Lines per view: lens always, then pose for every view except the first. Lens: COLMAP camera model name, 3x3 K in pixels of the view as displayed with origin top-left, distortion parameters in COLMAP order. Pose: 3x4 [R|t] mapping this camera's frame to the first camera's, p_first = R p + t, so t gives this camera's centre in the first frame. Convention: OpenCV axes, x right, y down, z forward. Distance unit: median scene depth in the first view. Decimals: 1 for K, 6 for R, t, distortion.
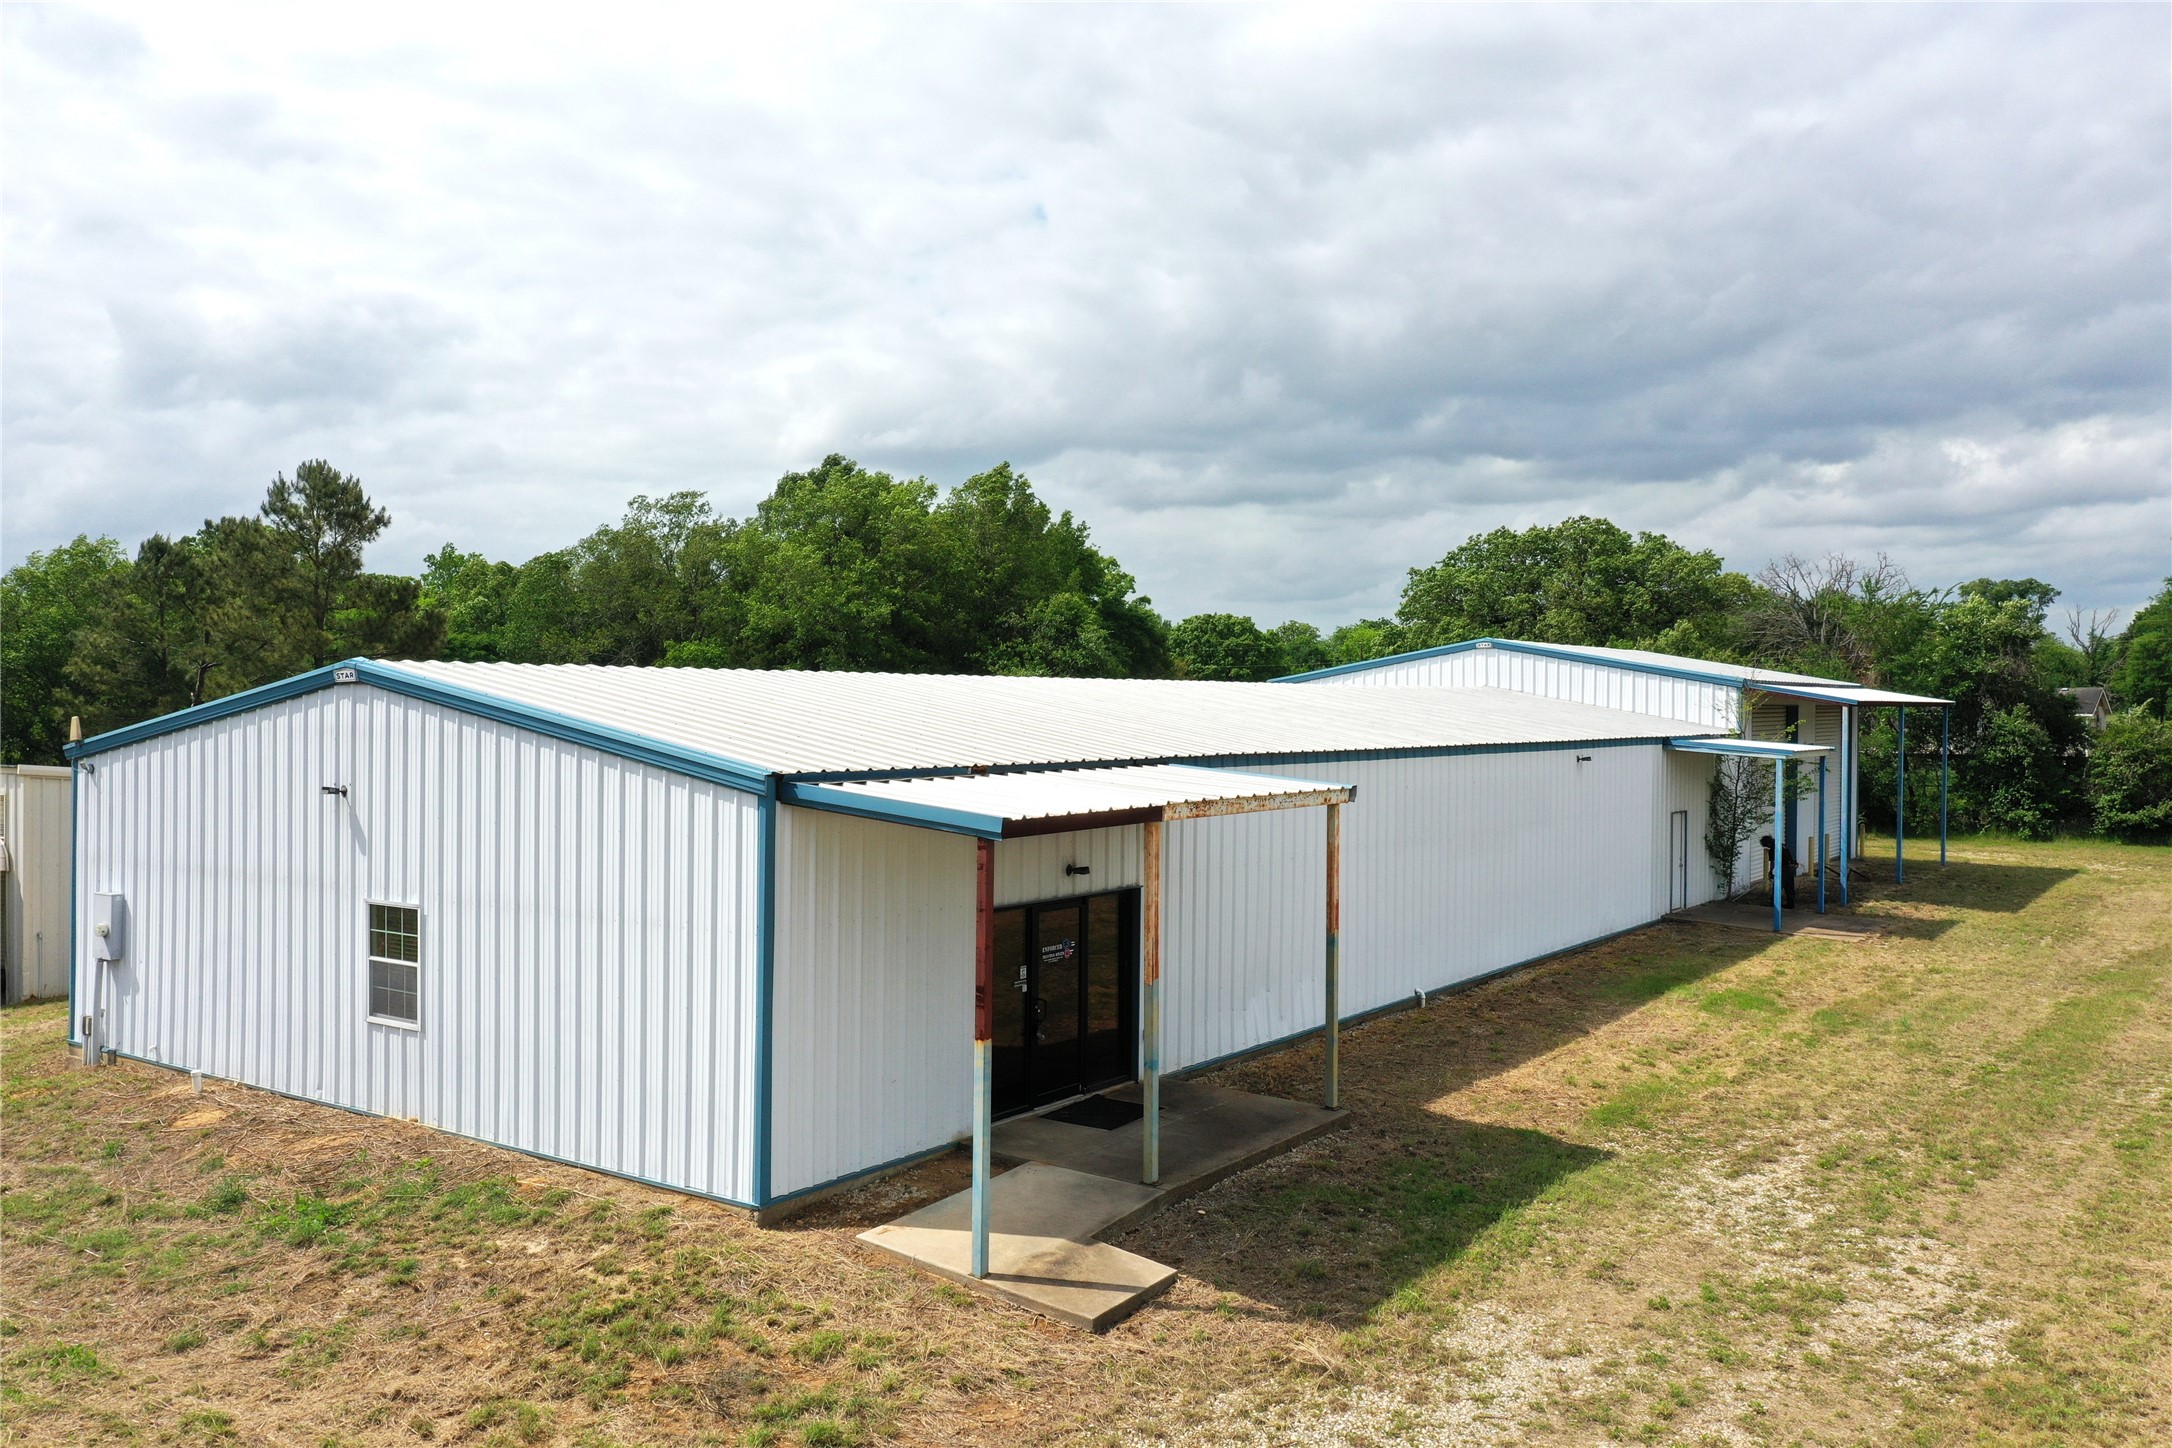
lens RADIAL K [[1719.9, 0, 1086.0], [0, 1719.9, 724.0], [0, 0, 1]] dist [0.023276, -0.000847]
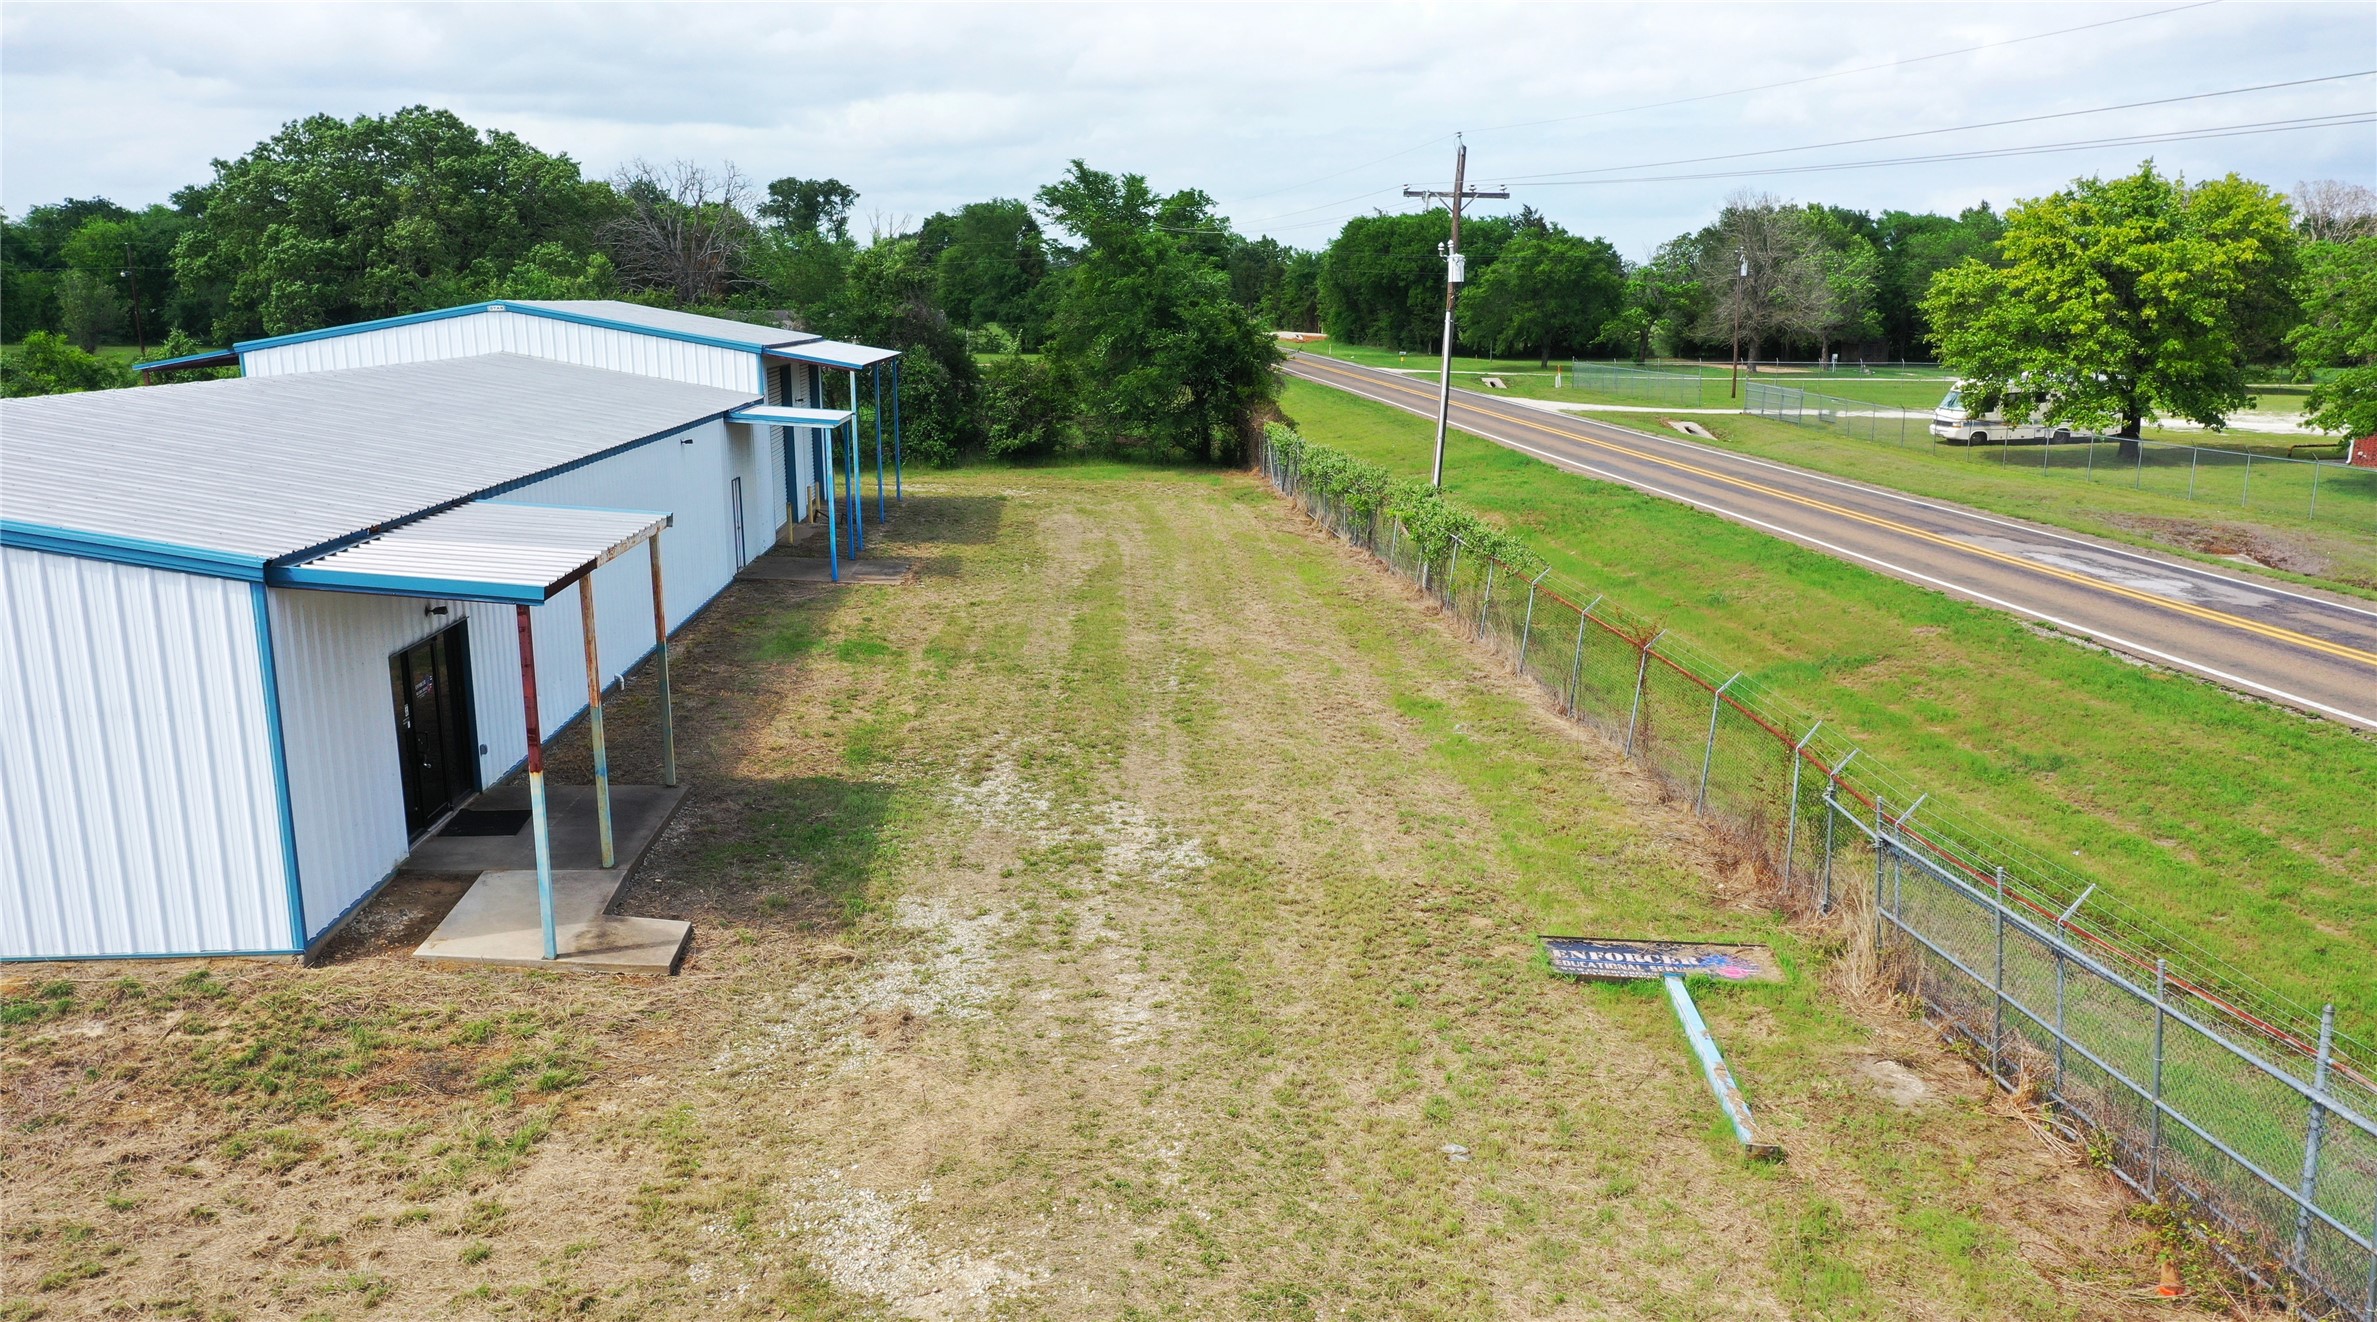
lens RADIAL K [[1972.7, 0, 1188.5], [0, 1972.7, 661.0], [0, 0, 1]] dist [0.011964, -0.005396]
pose [[0.764539, -0.121869, 0.632952, -0.535070], [0.008591, 0.983803, 0.179045, -0.125875], [-0.644520, -0.131449, 0.753203, -0.300331]]
